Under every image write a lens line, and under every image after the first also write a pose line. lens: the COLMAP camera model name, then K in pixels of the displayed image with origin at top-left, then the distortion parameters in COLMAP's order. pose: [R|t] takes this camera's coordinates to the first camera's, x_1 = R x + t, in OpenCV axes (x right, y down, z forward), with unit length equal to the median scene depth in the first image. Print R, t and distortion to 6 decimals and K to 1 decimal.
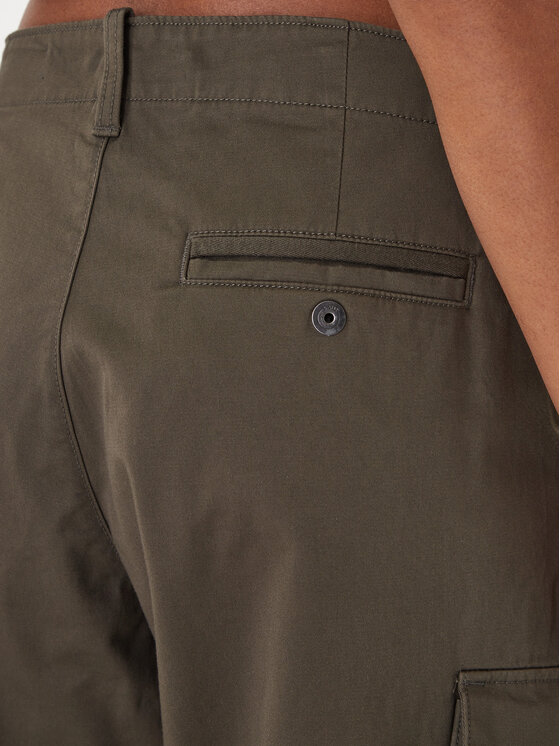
lens RADIAL K [[1288.1, 0, 285.8], [0, 1288.1, 368.6], [0, 0, 1]] dist [0.053640, 0.000000]
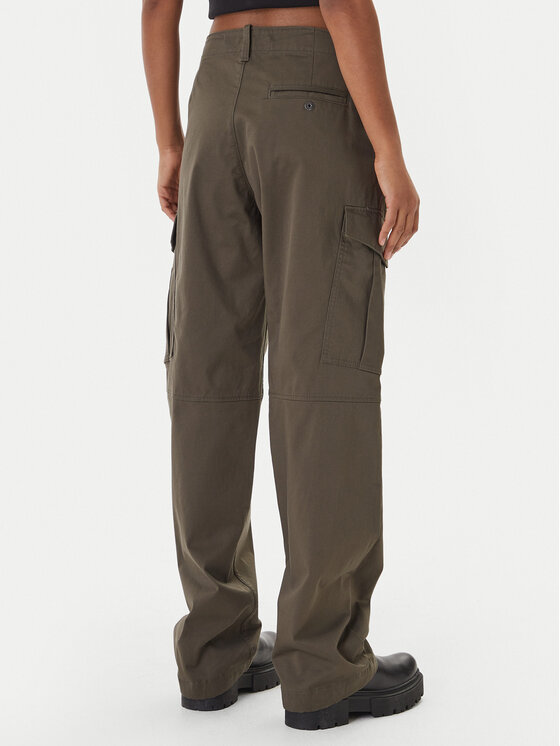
lens RADIAL K [[1288.1, 0, 274.2], [0, 1288.1, 376.7], [0, 0, 1]] dist [0.053640, 0.000000]
pose [[0.999846, 0.001689, 0.017451, -0.123349], [-0.000874, 0.998914, -0.046585, 0.855077], [-0.017511, 0.046563, 0.998762, -2.506442]]
